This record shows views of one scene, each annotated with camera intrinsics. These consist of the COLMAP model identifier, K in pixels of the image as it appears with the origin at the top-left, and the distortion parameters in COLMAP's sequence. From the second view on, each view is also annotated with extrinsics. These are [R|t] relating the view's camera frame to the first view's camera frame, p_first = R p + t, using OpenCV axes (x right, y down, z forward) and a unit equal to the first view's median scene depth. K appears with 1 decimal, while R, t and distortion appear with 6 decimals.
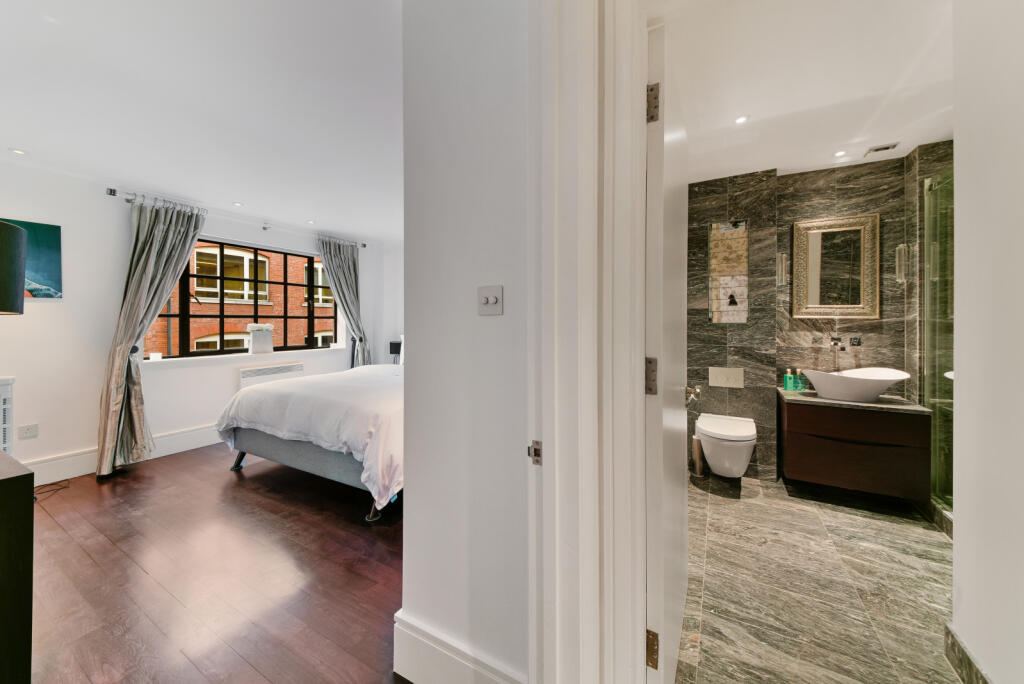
lens RADIAL K [[354.2, 0, 509.3], [0, 354.2, 326.9], [0, 0, 1]] dist [-0.016582, -0.000169]
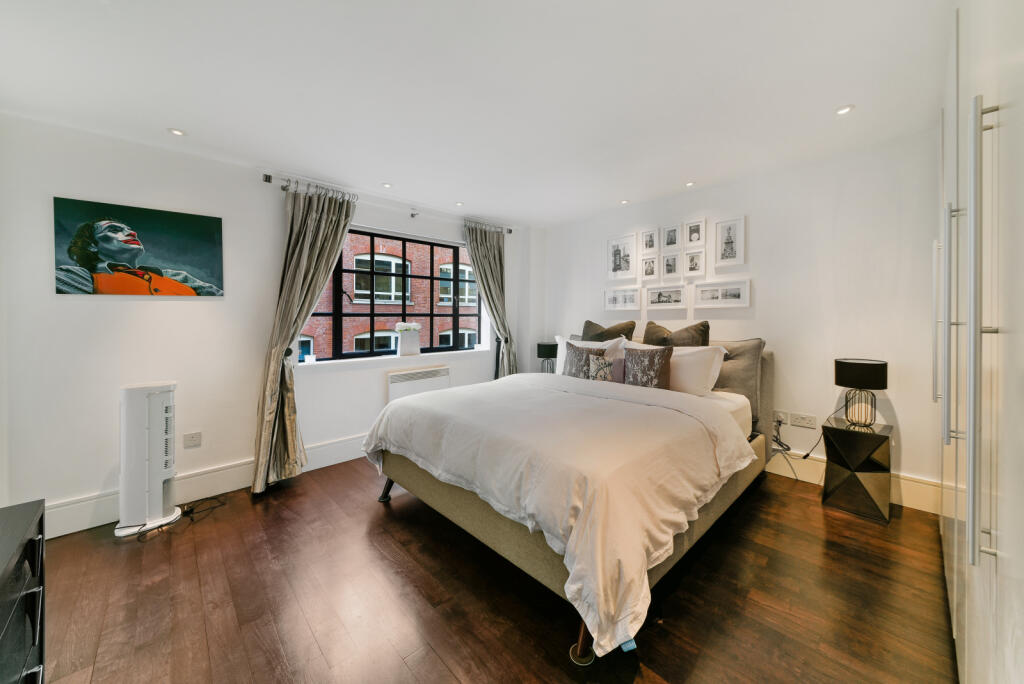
lens RADIAL K [[369.8, 0, 512.5], [0, 369.8, 321.9], [0, 0, 1]] dist [-0.002019, -0.000300]
pose [[0.947011, 0.000128, -0.321202, -0.253980], [-0.001770, 0.999987, -0.004820, -0.011463], [0.321197, 0.005134, 0.946998, 0.319432]]
